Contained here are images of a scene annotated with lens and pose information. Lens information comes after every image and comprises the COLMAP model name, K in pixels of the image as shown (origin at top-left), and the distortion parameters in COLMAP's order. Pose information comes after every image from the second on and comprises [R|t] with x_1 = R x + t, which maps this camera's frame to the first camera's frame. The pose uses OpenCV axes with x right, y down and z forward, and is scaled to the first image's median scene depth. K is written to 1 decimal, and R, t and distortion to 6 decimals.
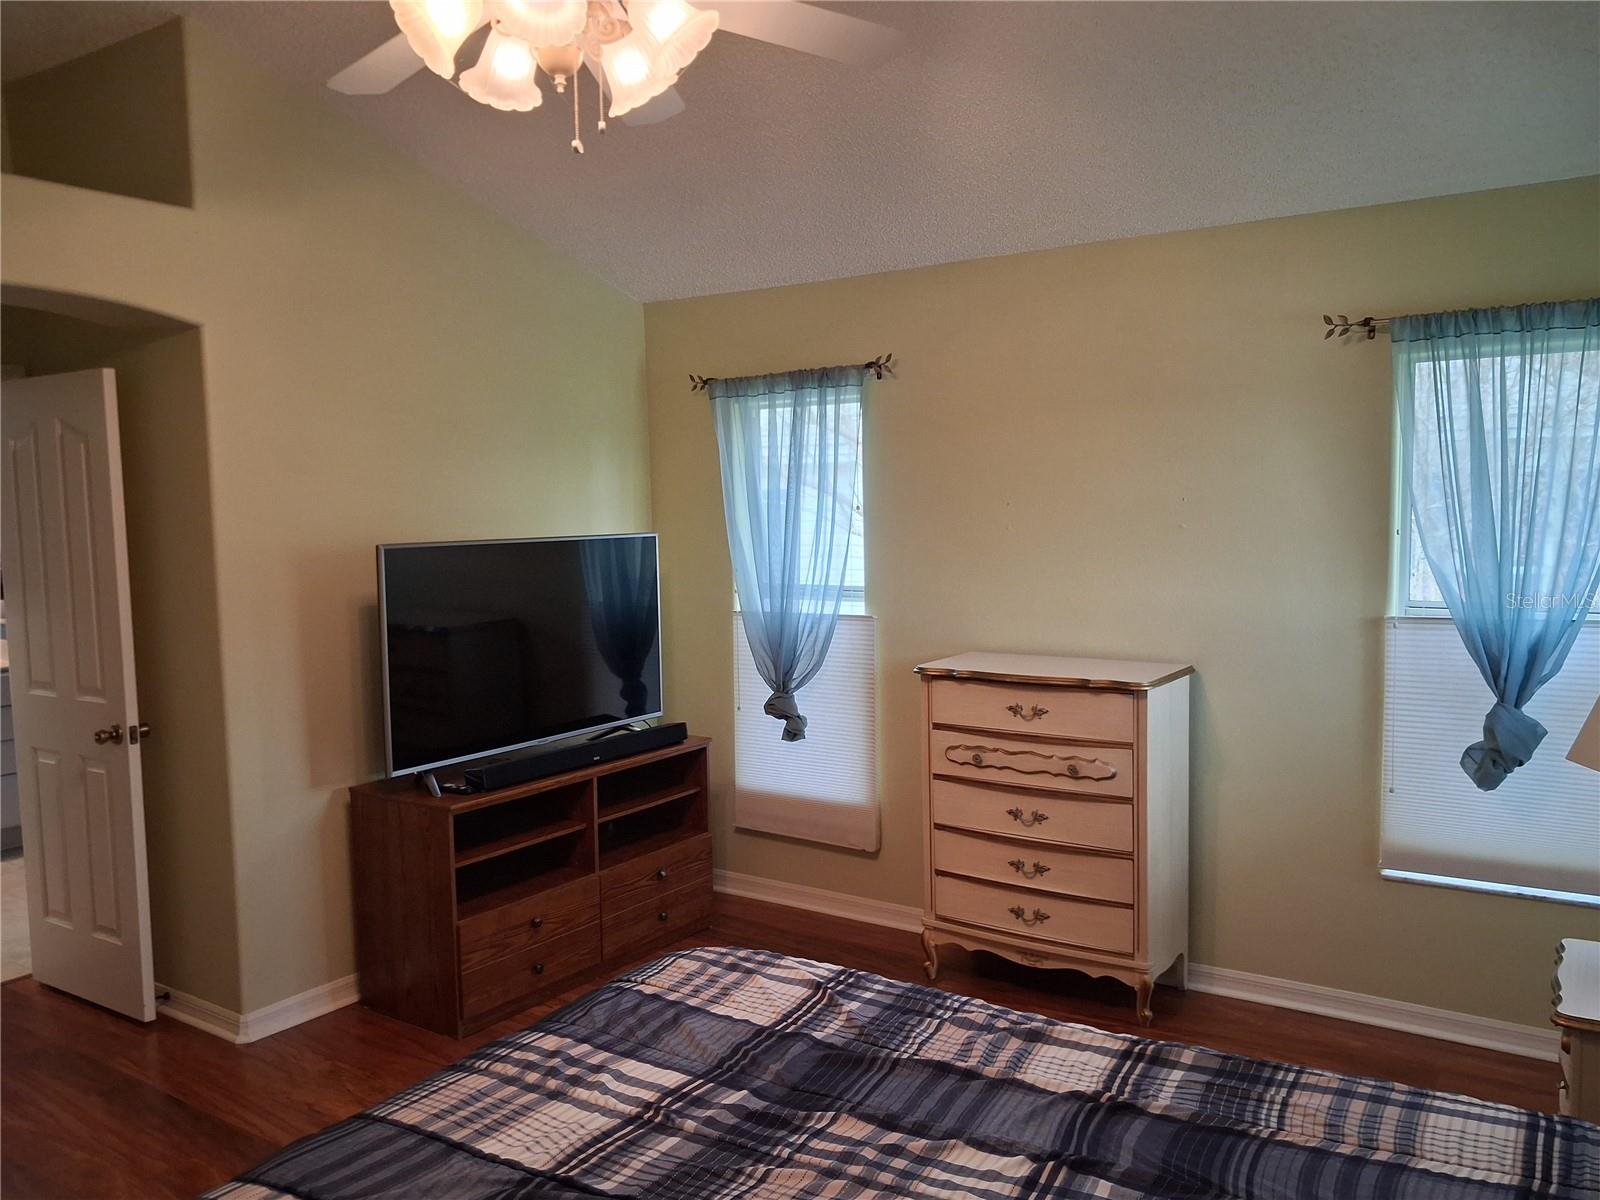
lens RADIAL K [[1259.9, 0, 800.3], [0, 1259.9, 596.7], [0, 0, 1]] dist [0.057505, -0.089447]
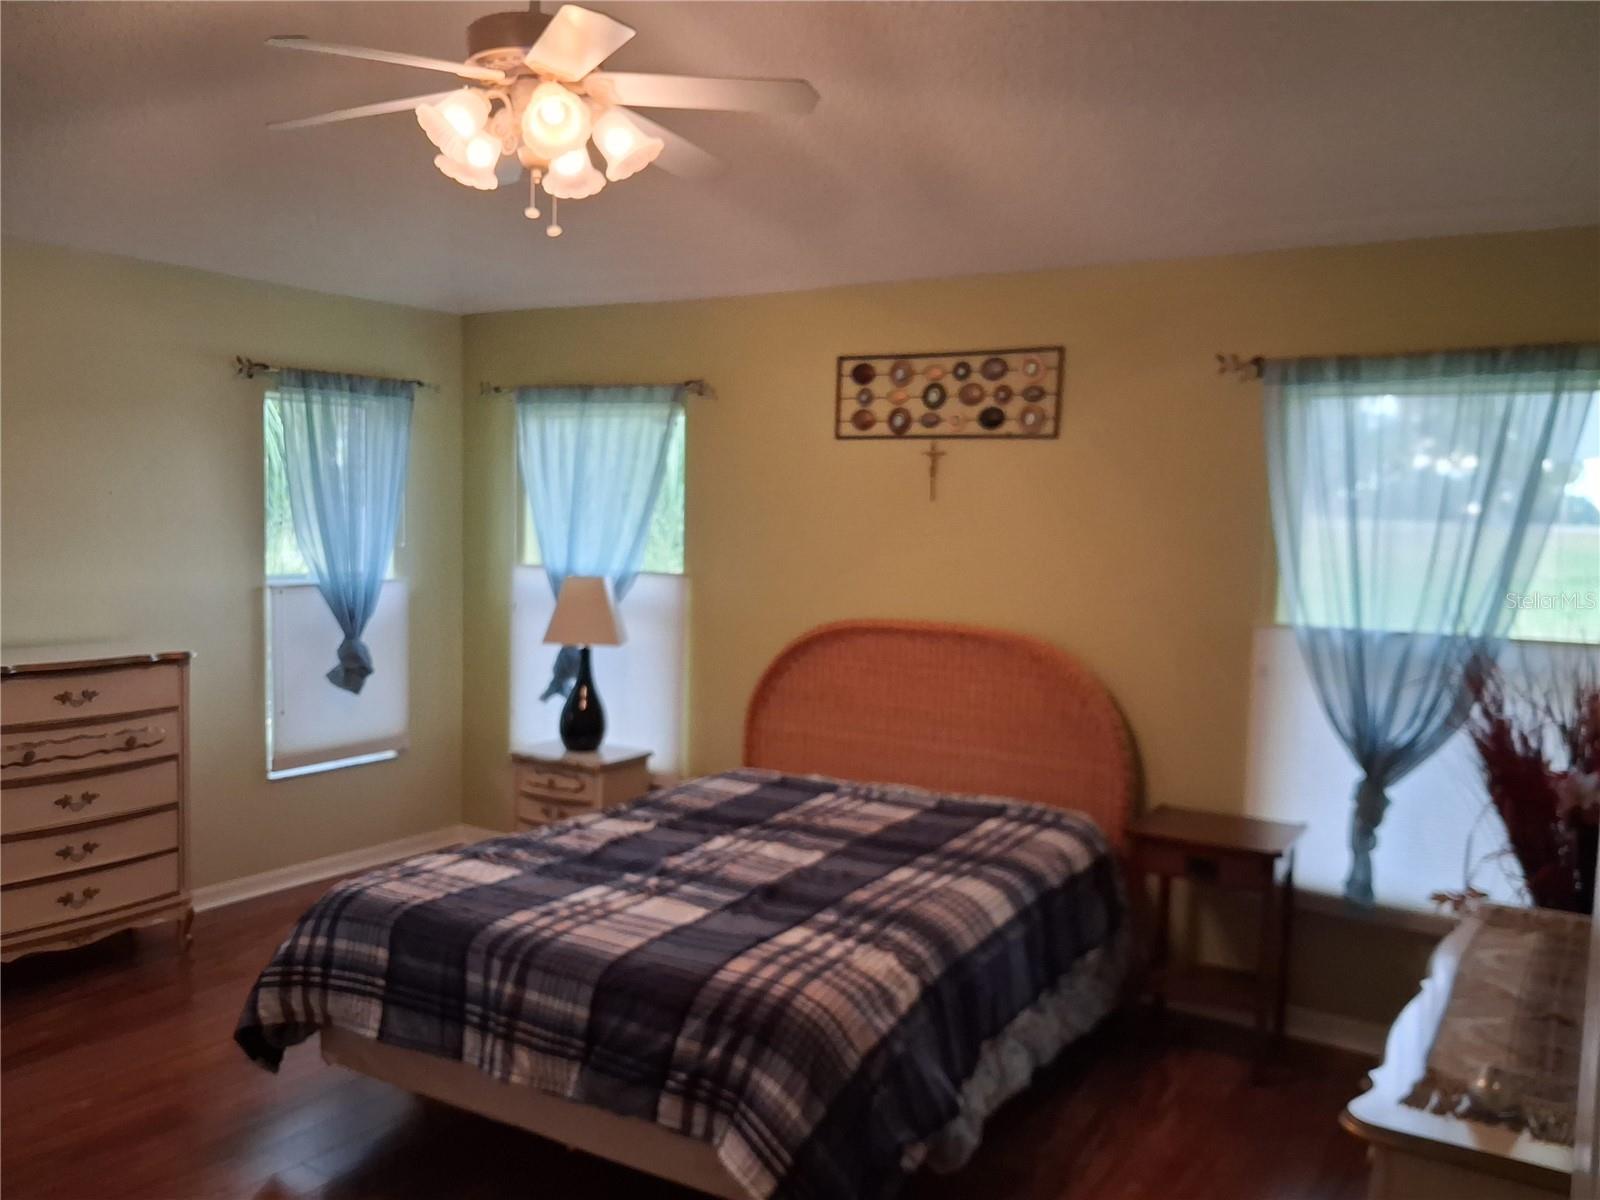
lens RADIAL K [[1259.9, 0, 802.4], [0, 1259.9, 603.9], [0, 0, 1]] dist [0.057505, -0.089447]
pose [[-0.002506, -0.057333, 0.998352, -0.879327], [0.055314, 0.996819, 0.057384, -0.011235], [-0.998466, 0.055367, 0.000673, 0.426662]]
